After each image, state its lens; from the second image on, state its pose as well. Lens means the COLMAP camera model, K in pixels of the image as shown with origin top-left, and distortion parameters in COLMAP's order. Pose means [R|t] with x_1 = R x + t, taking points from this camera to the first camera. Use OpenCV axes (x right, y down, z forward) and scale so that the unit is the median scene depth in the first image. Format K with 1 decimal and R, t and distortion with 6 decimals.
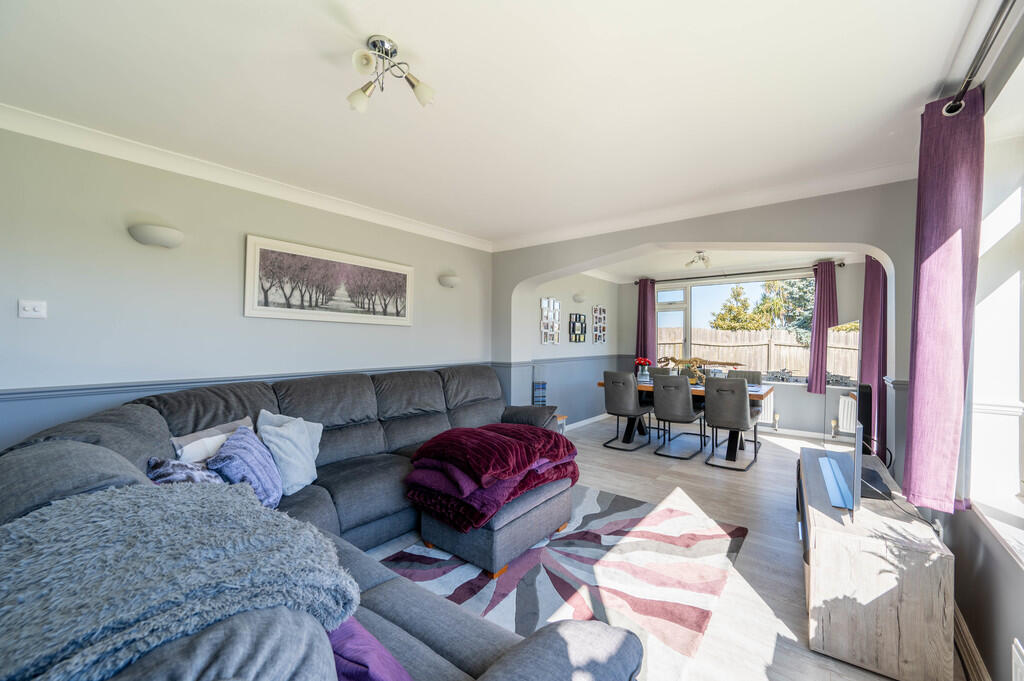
lens RADIAL K [[399.9, 0, 512.0], [0, 399.9, 340.5], [0, 0, 1]] dist [-0.000166, -0.000001]
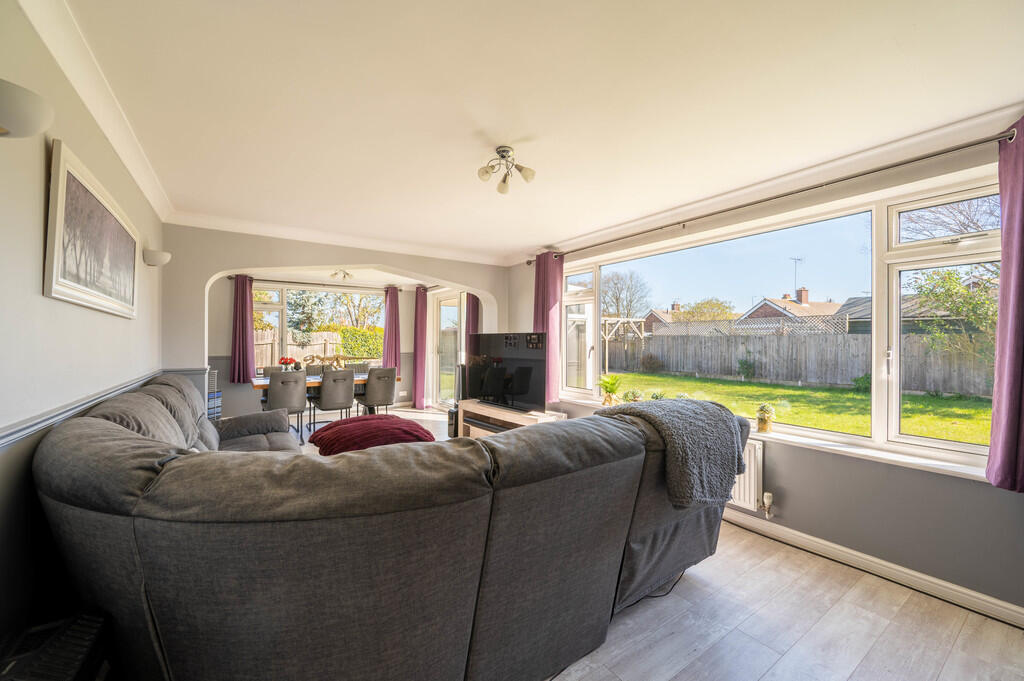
lens RADIAL K [[399.9, 0, 512.0], [0, 399.9, 340.5], [0, 0, 1]] dist [-0.000166, -0.000001]
pose [[0.288914, -0.003108, 0.957350, -0.954742], [-0.000300, 0.999994, 0.003337, -0.005285], [-0.957355, -0.001252, 0.288912, 0.287111]]
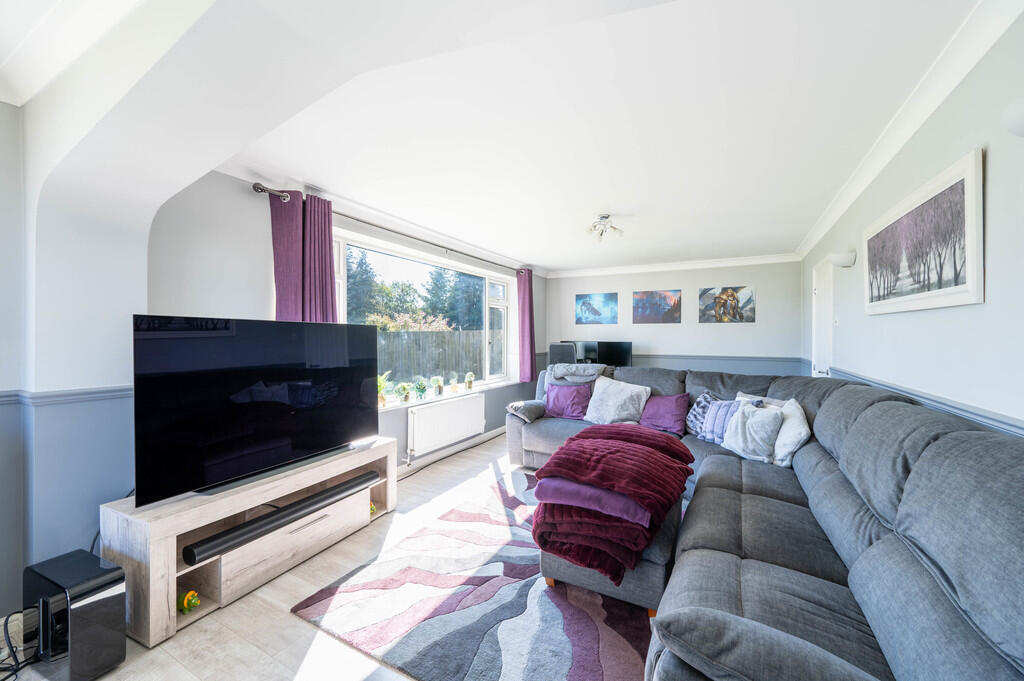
lens RADIAL K [[399.9, 0, 512.0], [0, 399.9, 340.5], [0, 0, 1]] dist [-0.000166, -0.000001]
pose [[-0.982578, -0.004779, -0.185789, 0.344811], [-0.006580, 0.999937, 0.009078, -0.001150], [0.185734, 0.010142, -0.982548, 1.744135]]
